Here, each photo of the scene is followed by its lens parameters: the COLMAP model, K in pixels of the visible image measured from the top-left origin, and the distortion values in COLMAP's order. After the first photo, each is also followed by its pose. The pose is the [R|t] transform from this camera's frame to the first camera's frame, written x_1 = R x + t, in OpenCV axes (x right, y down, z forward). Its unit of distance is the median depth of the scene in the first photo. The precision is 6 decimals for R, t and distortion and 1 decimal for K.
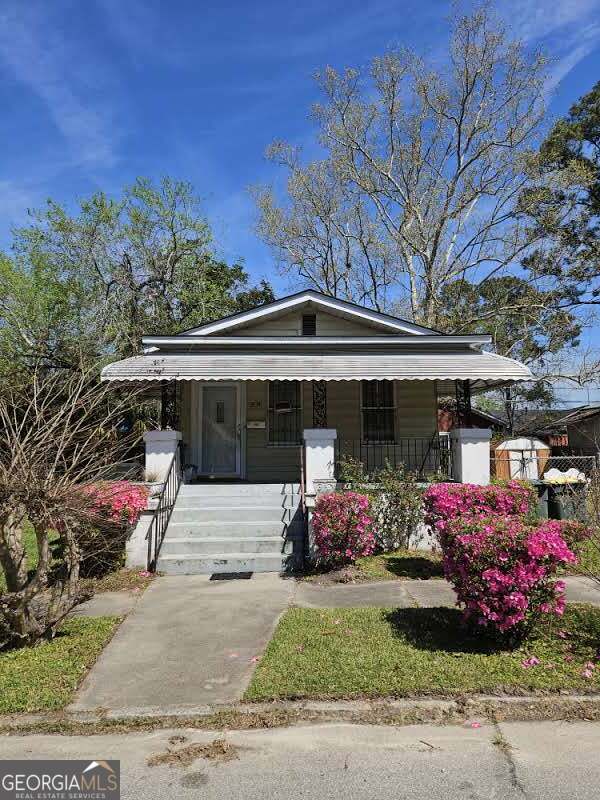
lens RADIAL K [[527.4, 0, 305.7], [0, 527.4, 401.0], [0, 0, 1]] dist [0.072749, -0.068138]
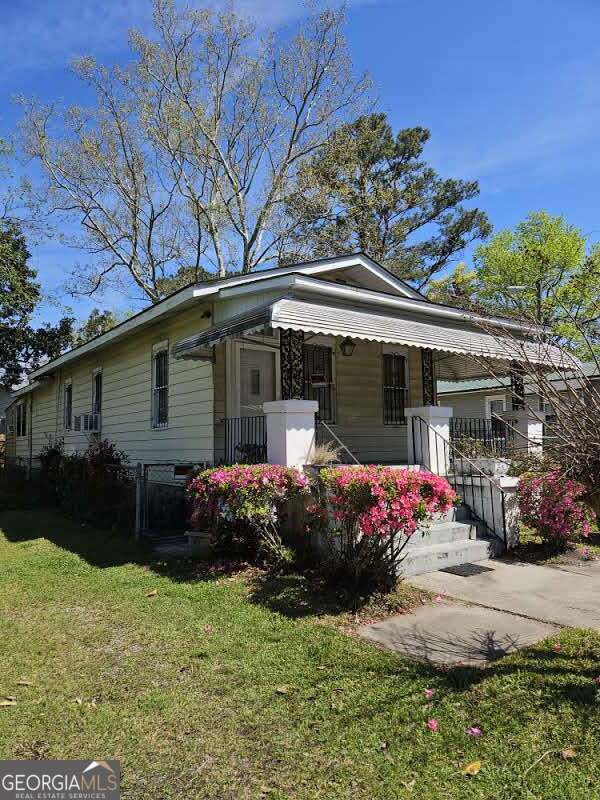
lens RADIAL K [[527.4, 0, 305.7], [0, 527.4, 401.0], [0, 0, 1]] dist [0.072749, -0.068138]
pose [[0.839535, 0.041896, 0.541687, -0.671408], [-0.057056, 0.998308, 0.011215, 0.046812], [-0.540301, -0.040322, 0.840505, 0.335025]]
